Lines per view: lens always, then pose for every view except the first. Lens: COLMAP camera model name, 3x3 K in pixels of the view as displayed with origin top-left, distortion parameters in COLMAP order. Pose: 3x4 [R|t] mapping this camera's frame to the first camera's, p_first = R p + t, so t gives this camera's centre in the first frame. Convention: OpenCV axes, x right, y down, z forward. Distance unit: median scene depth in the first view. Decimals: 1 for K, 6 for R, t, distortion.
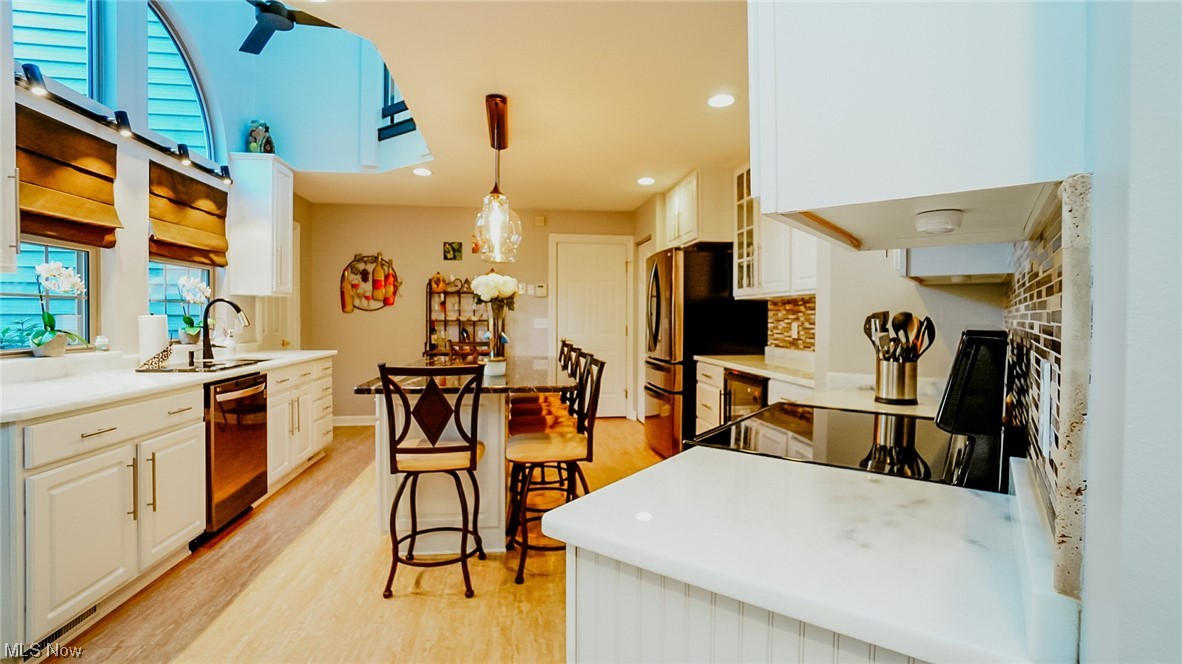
lens RADIAL K [[524.0, 0, 591.3], [0, 524.0, 326.6], [0, 0, 1]] dist [-0.000049, 0.000072]
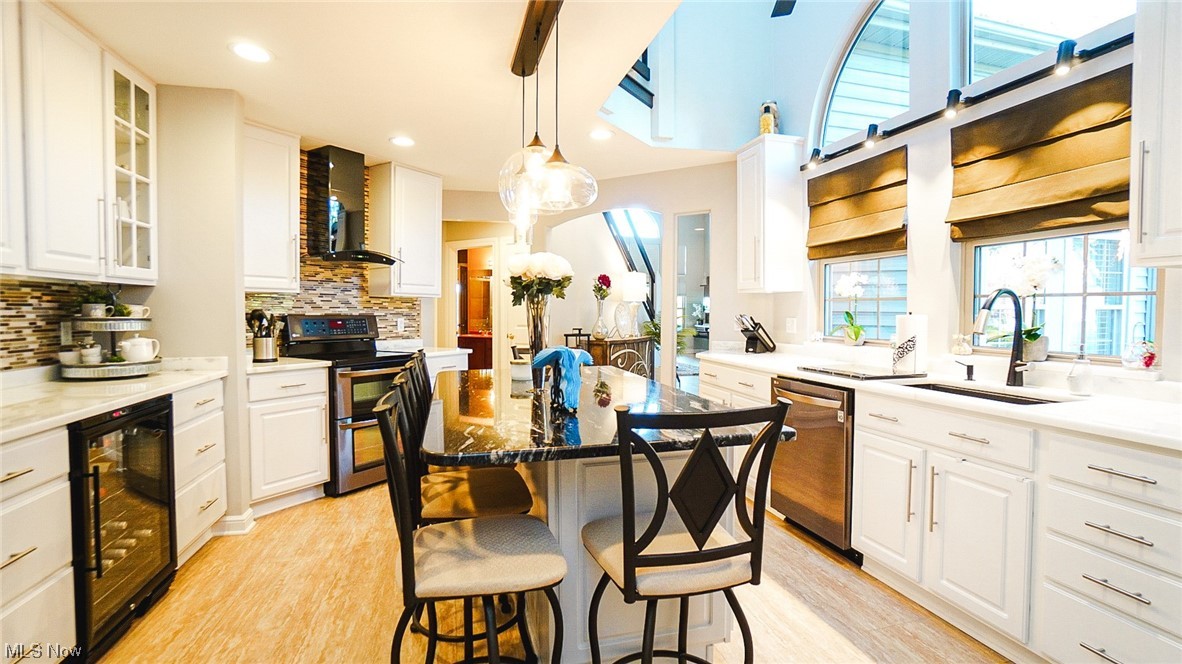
lens RADIAL K [[524.0, 0, 594.2], [0, 524.0, 328.1], [0, 0, 1]] dist [-0.000049, 0.000072]
pose [[-0.990801, -0.001661, -0.135315, -0.161835], [-0.008994, 0.998522, 0.053595, -0.039541], [0.135026, 0.054319, -0.989352, 1.722027]]
